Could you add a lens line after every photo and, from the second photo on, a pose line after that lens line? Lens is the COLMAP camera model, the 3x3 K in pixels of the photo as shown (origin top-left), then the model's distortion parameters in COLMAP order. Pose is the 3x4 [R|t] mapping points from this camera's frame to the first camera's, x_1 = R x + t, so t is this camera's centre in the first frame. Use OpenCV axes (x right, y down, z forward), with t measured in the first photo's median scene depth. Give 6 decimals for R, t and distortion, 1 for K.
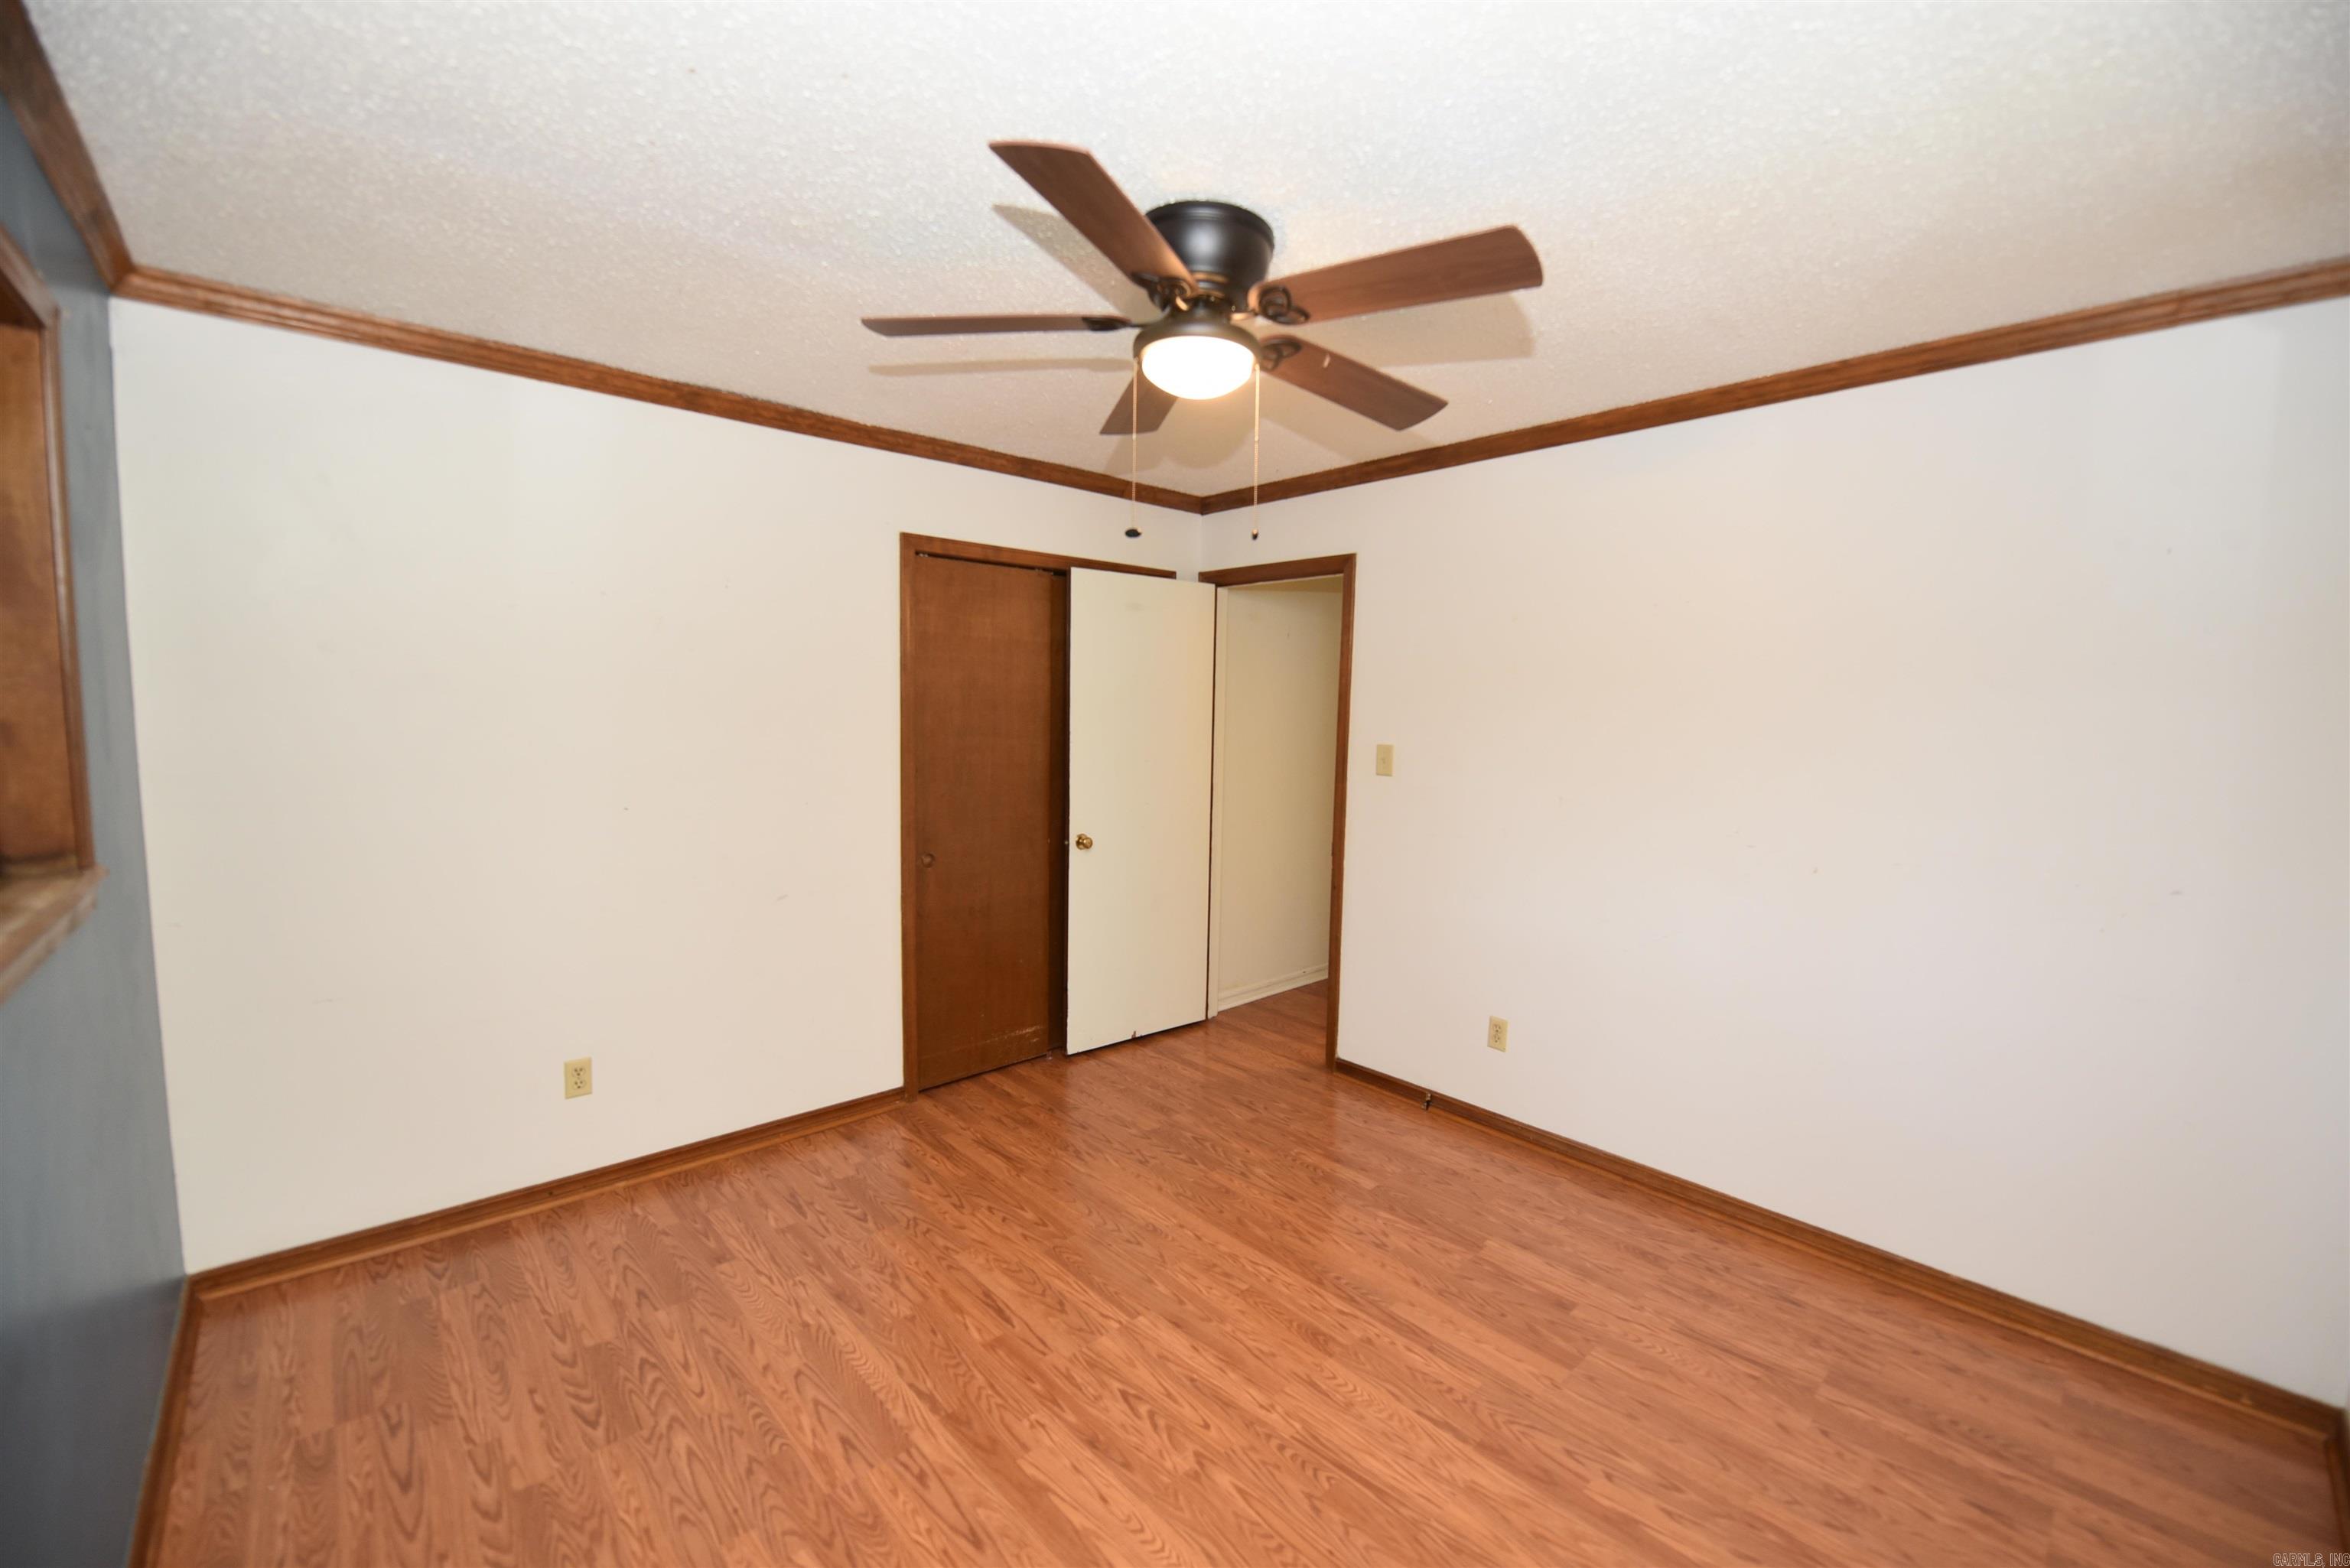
lens RADIAL K [[949.6, 0, 1197.2], [0, 949.6, 761.6], [0, 0, 1]] dist [-0.011454, -0.002477]
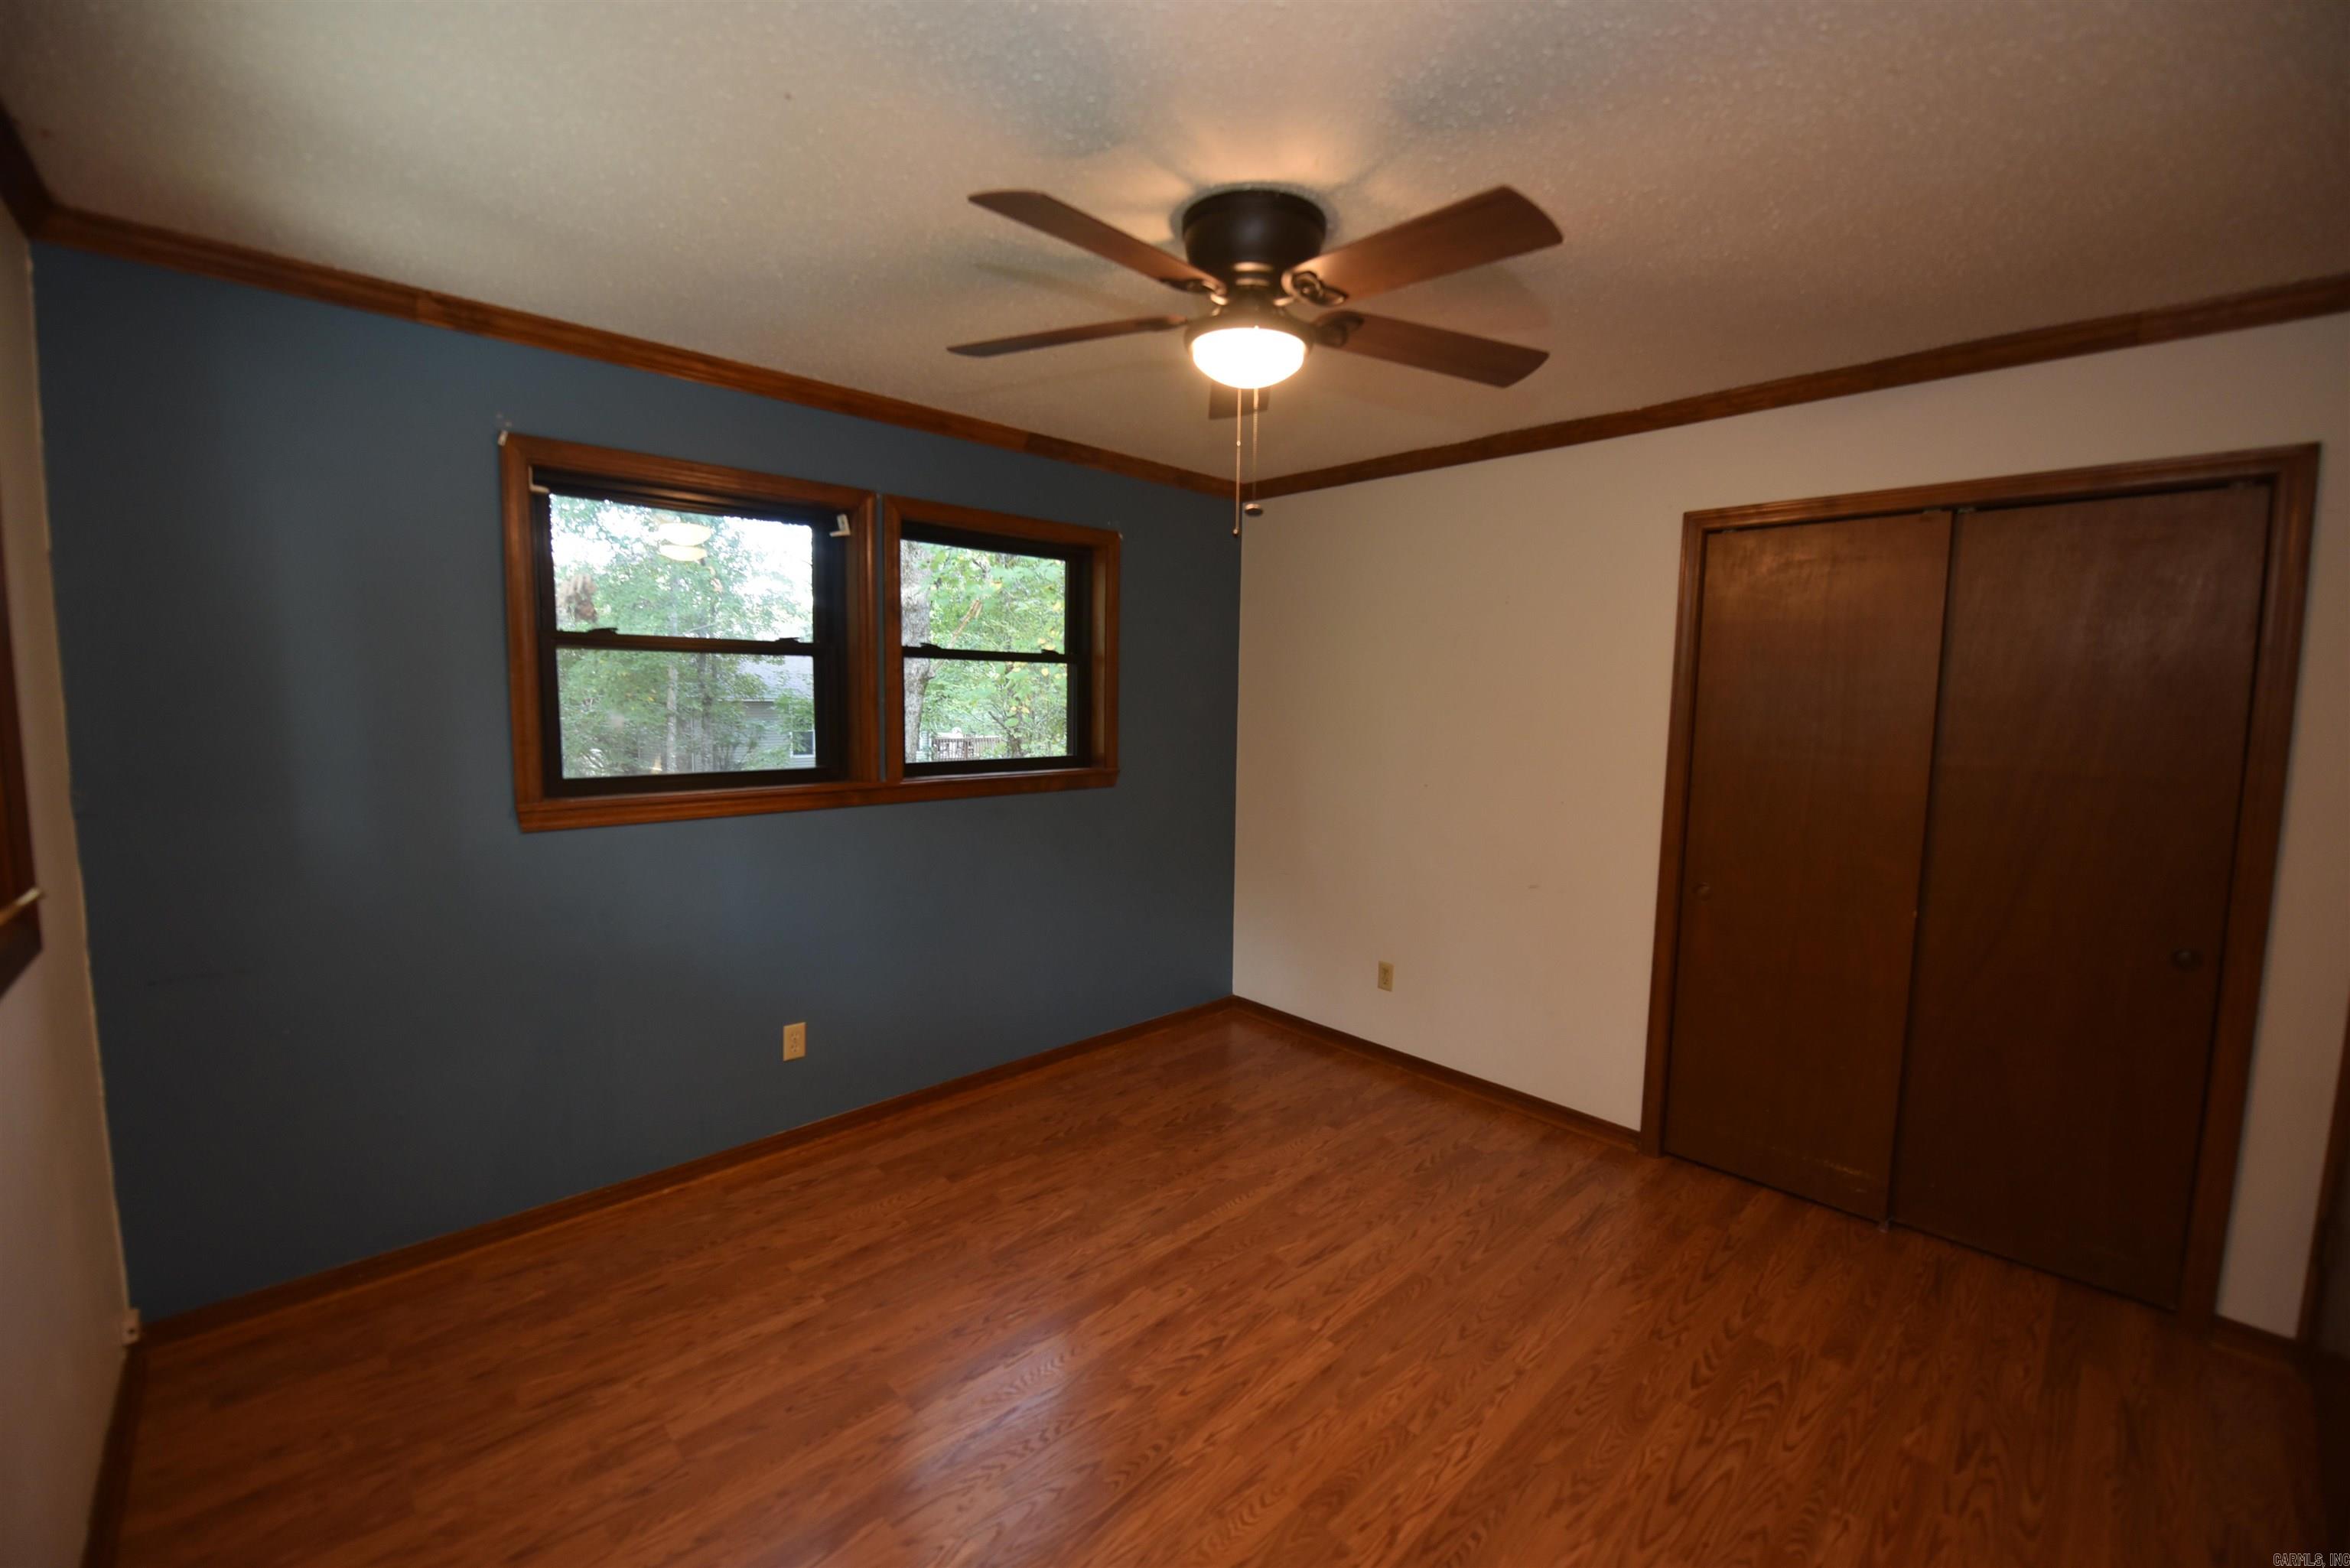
lens RADIAL K [[949.6, 0, 1181.3], [0, 949.6, 791.2], [0, 0, 1]] dist [-0.011454, -0.002477]
pose [[0.008626, 0.085370, -0.996312, 0.846420], [-0.078550, 0.993328, 0.084434, -0.033893], [0.996873, 0.077532, 0.015274, 0.798374]]
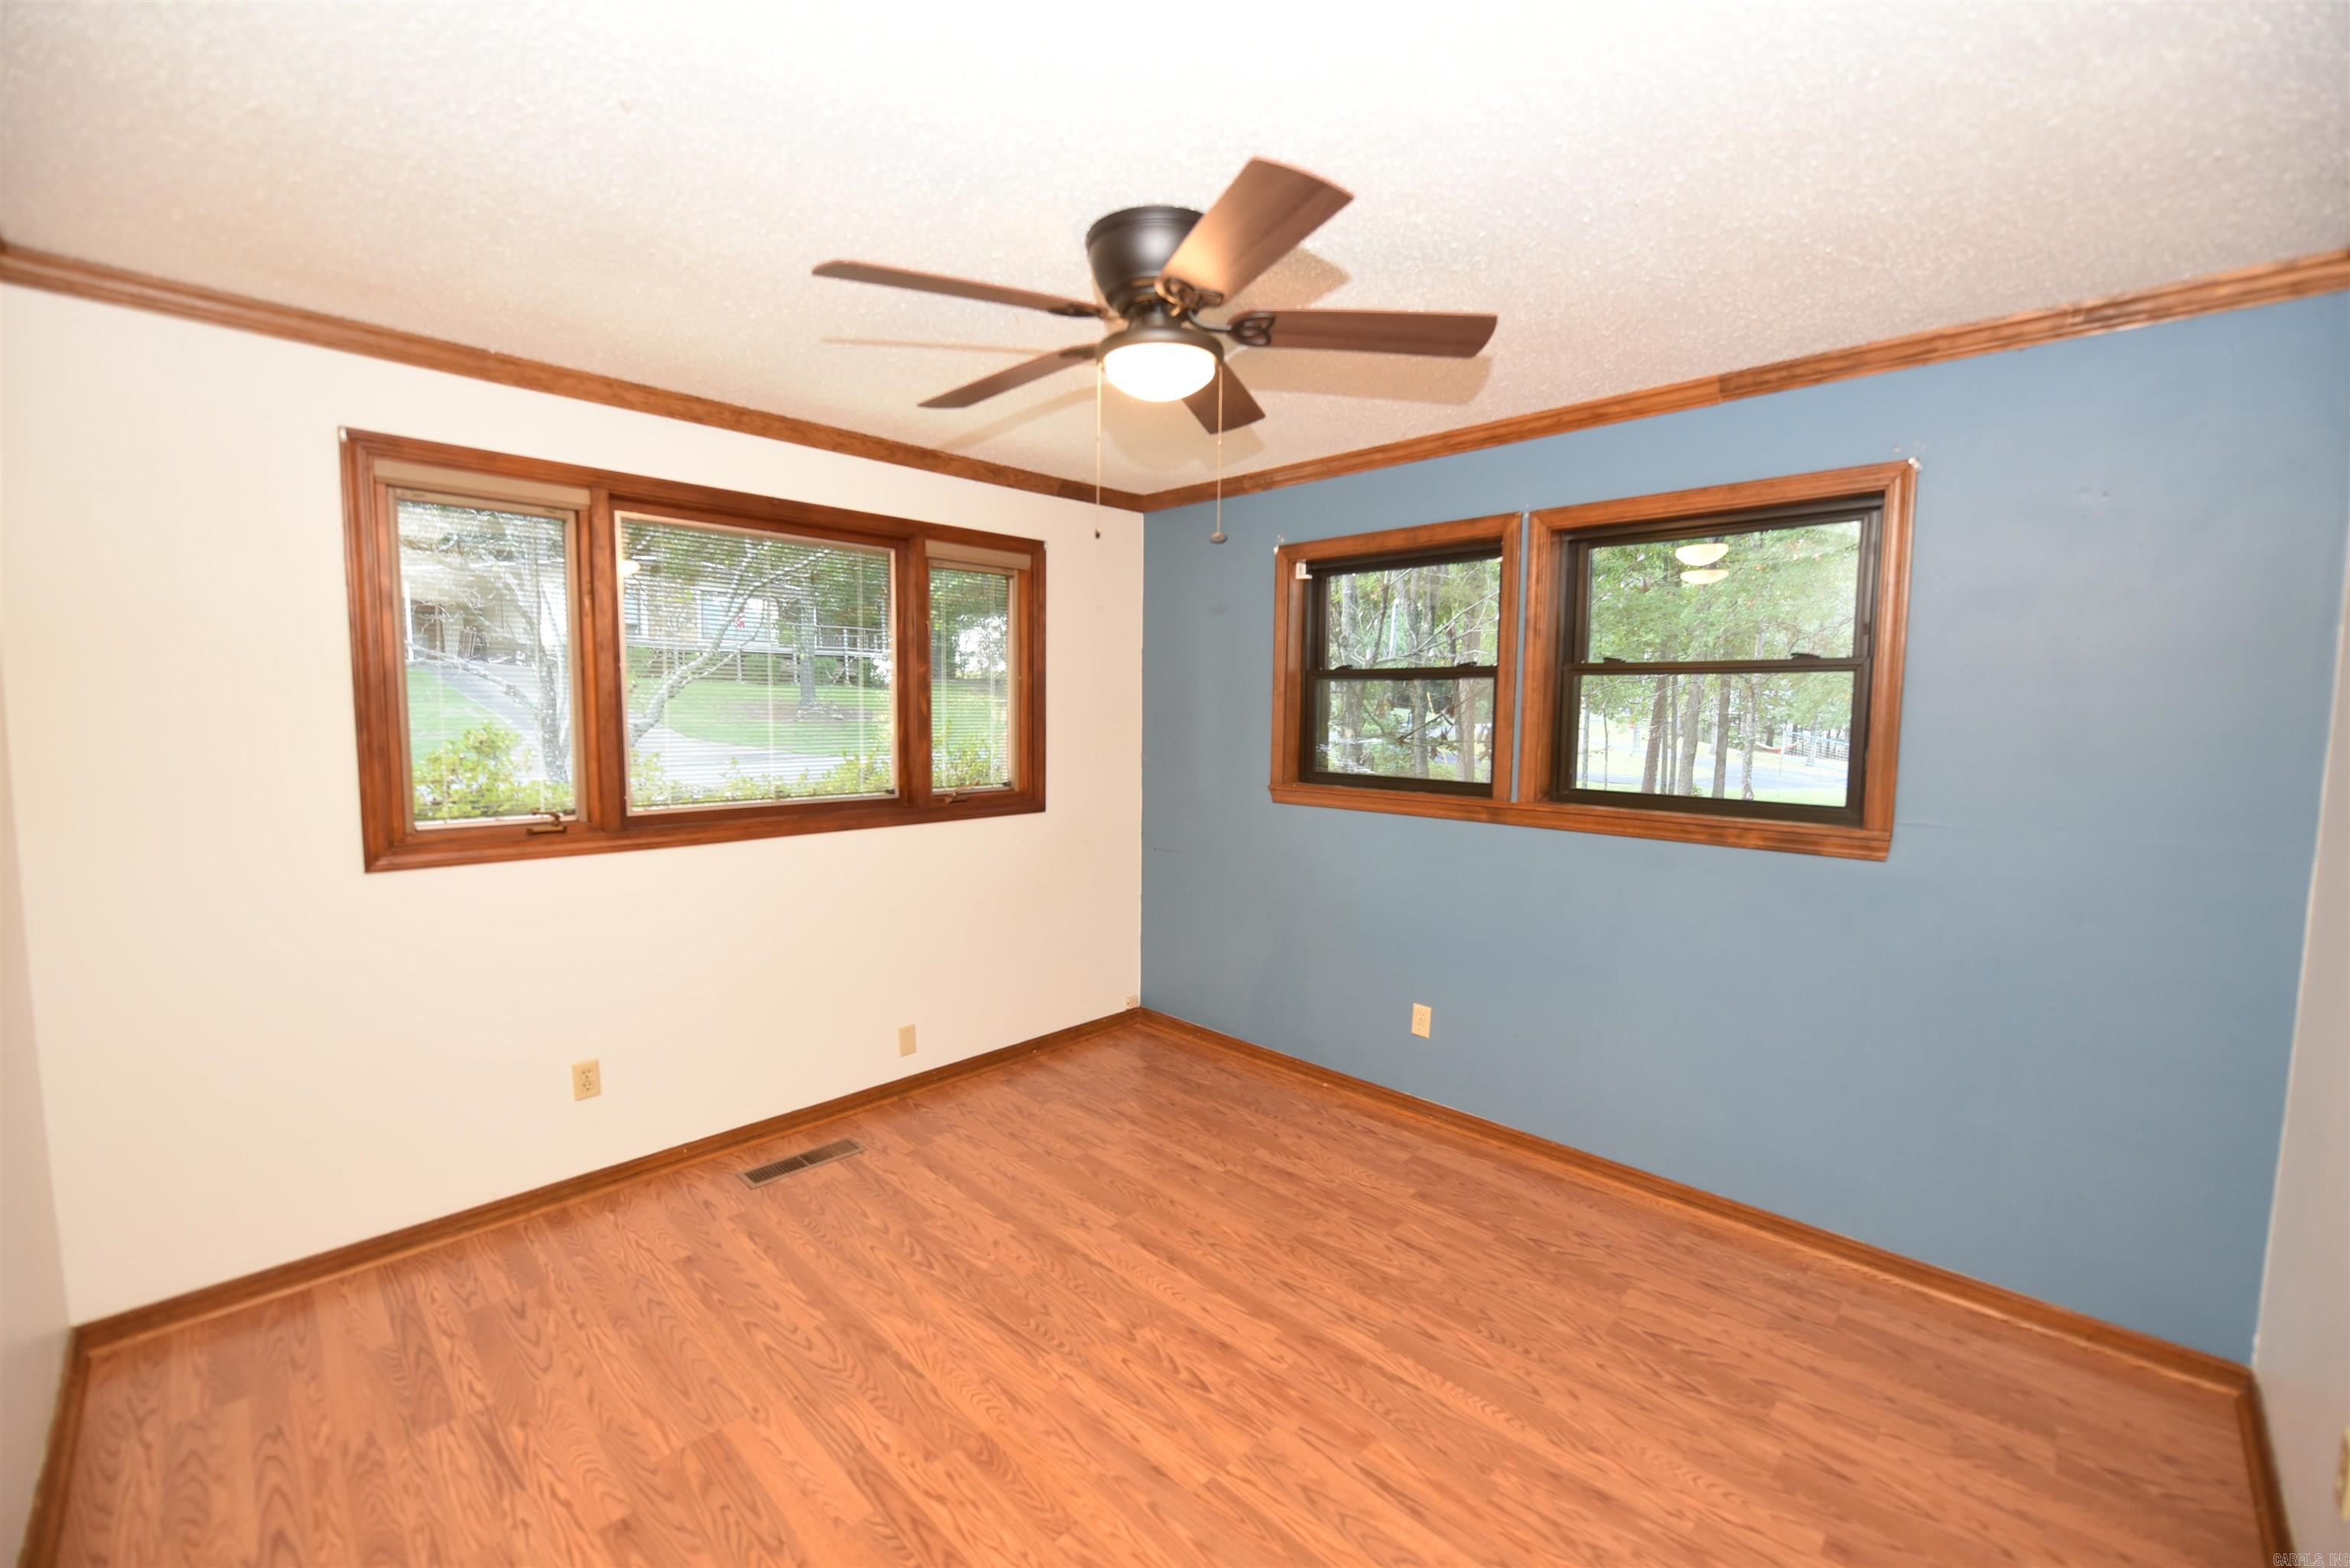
lens RADIAL K [[949.6, 0, 1174.9], [0, 949.6, 770.9], [0, 0, 1]] dist [-0.011454, -0.002477]
pose [[-0.998987, -0.025267, -0.037232, 0.008625], [-0.030021, 0.990630, 0.133230, -0.107189], [0.033517, 0.134213, -0.990386, 1.716038]]
